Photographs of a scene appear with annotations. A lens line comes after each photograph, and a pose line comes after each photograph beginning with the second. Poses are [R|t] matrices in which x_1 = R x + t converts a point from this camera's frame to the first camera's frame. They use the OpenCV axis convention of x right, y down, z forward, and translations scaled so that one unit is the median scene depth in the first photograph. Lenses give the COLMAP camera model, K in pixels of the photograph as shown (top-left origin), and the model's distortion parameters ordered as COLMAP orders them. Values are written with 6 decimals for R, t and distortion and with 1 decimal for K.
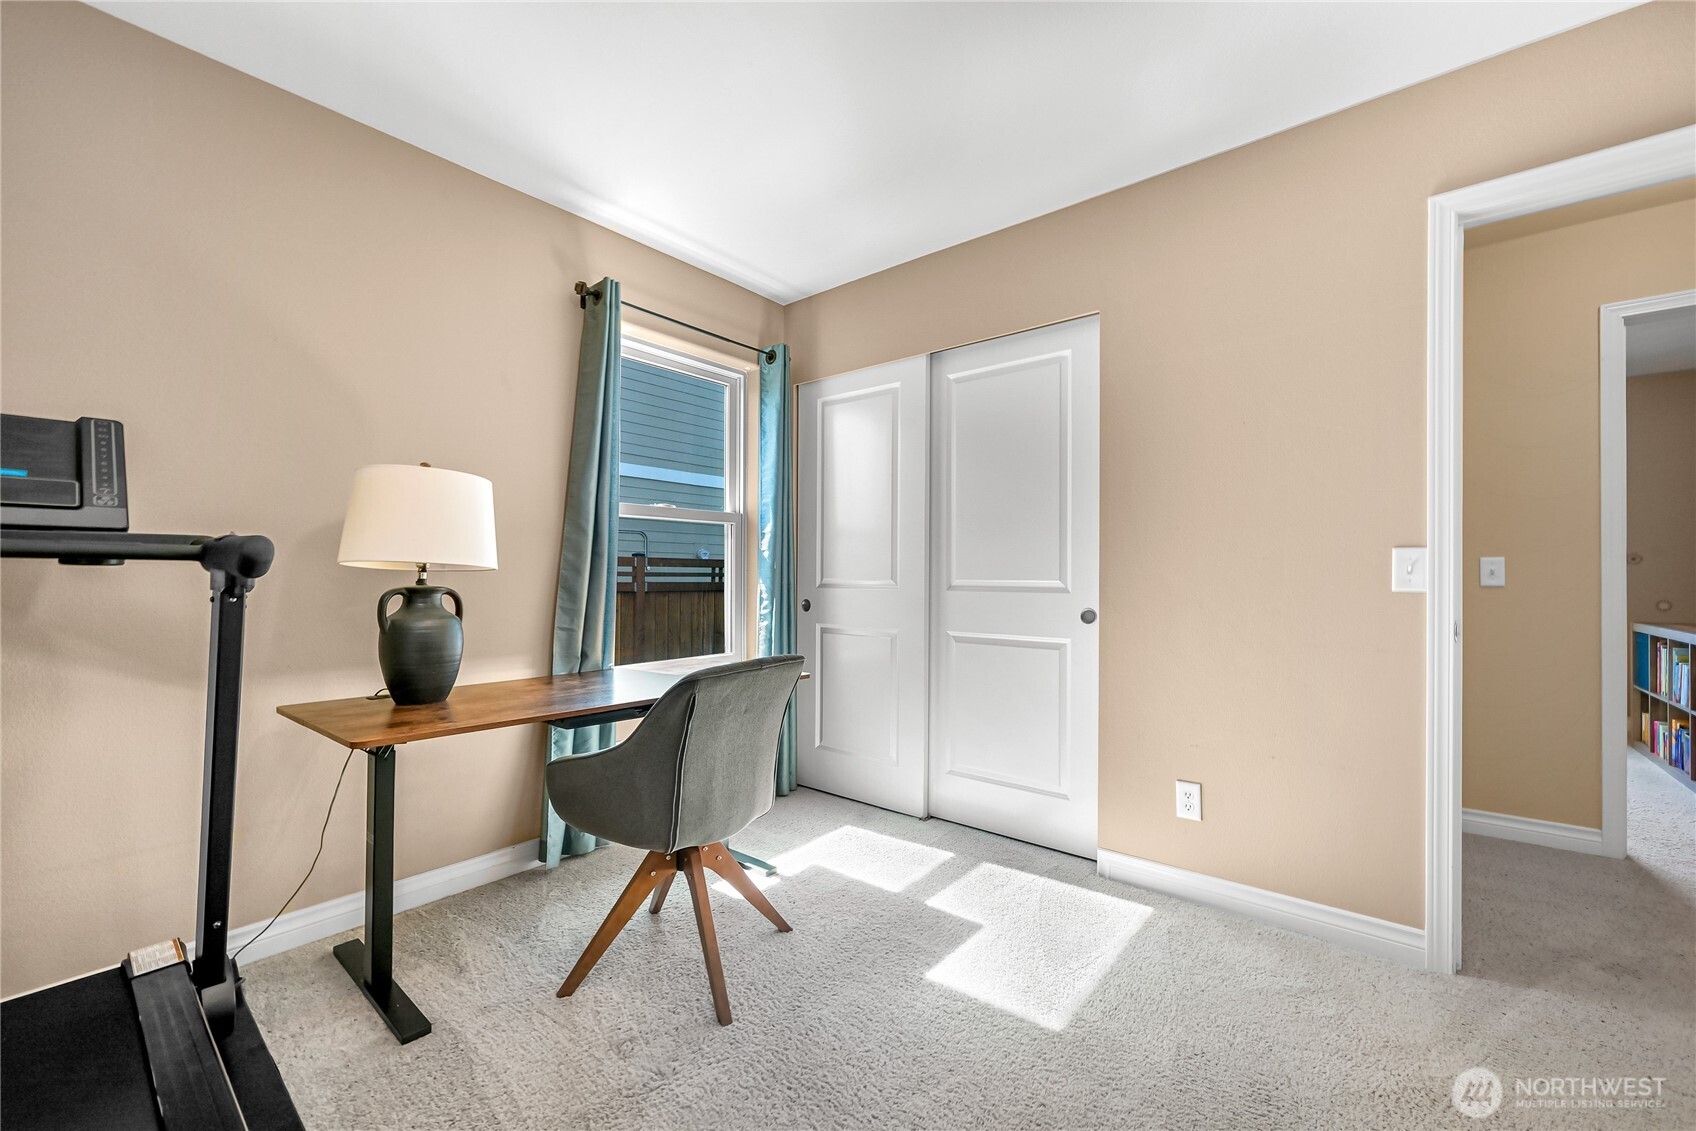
lens RADIAL K [[674.2, 0, 851.9], [0, 674.2, 570.6], [0, 0, 1]] dist [-0.006210, 0.001273]
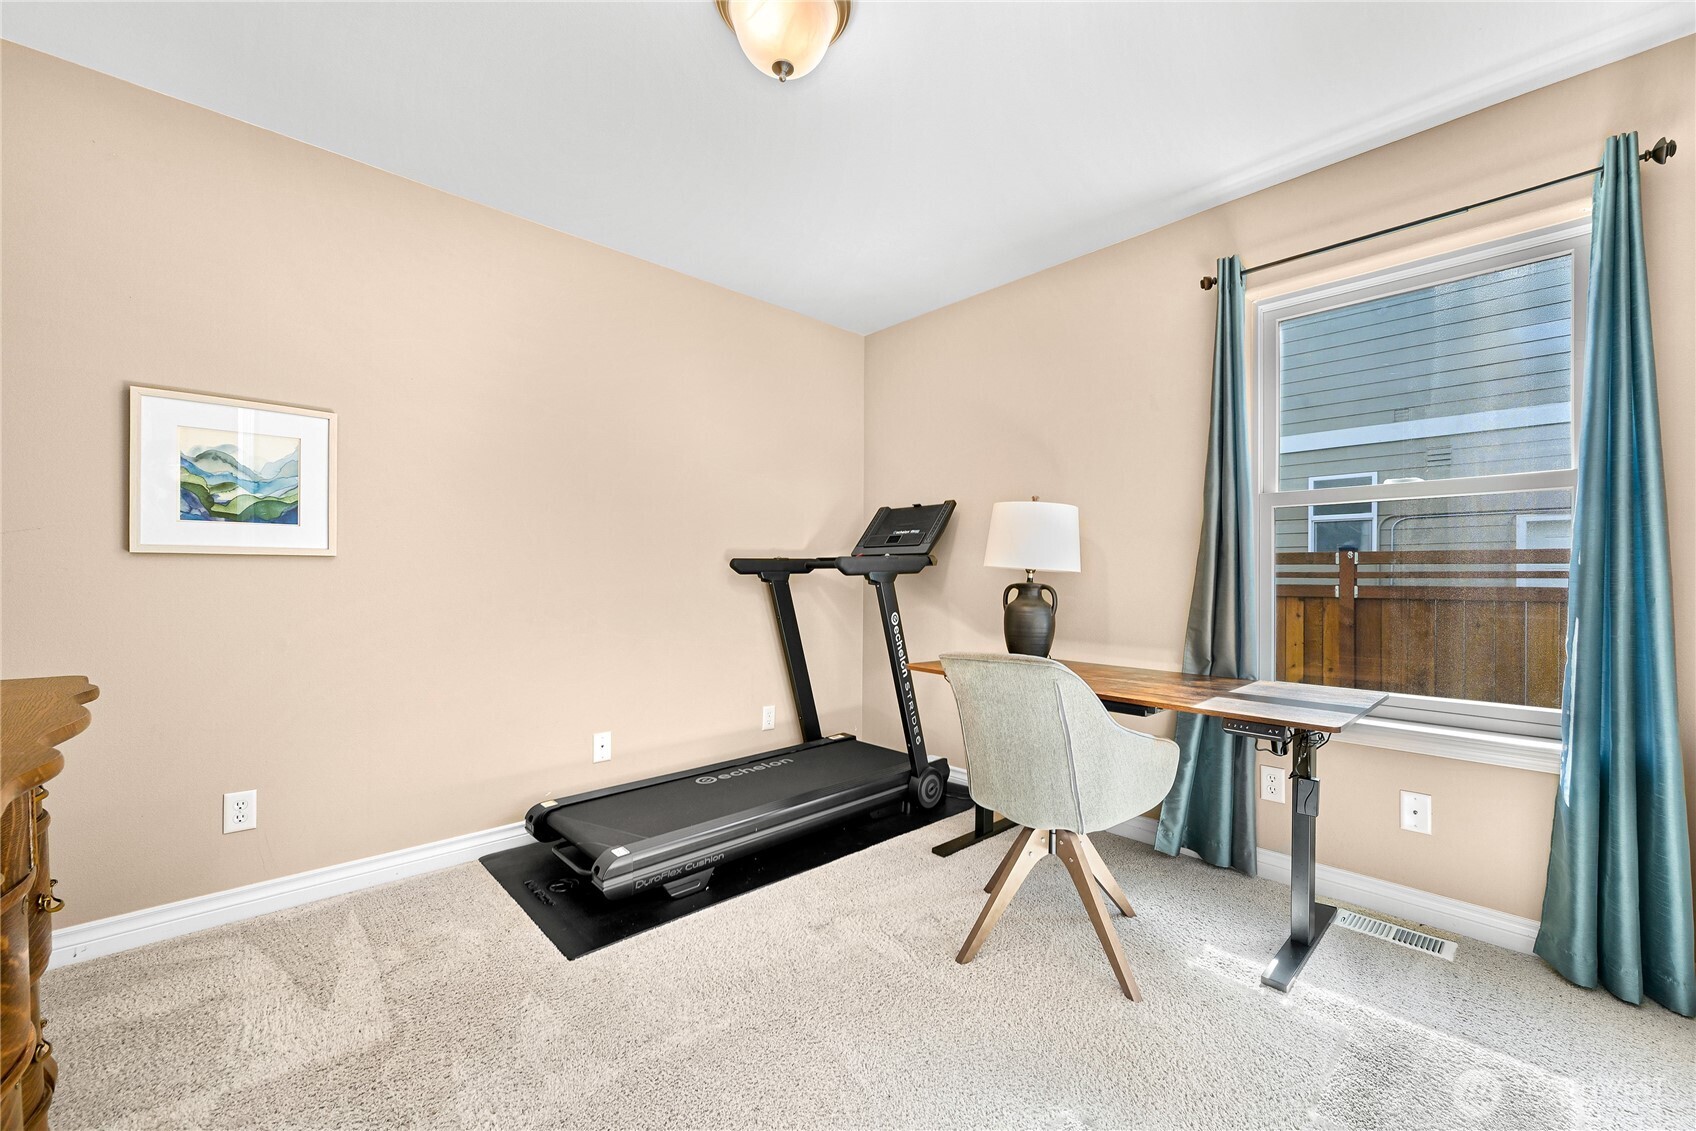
lens RADIAL K [[674.2, 0, 850.3], [0, 674.2, 572.3], [0, 0, 1]] dist [-0.006210, 0.001273]
pose [[-0.198787, -0.010751, -0.979984, 0.657944], [0.002031, 0.999933, -0.011382, 0.011743], [0.980041, -0.004253, -0.198752, 0.683762]]
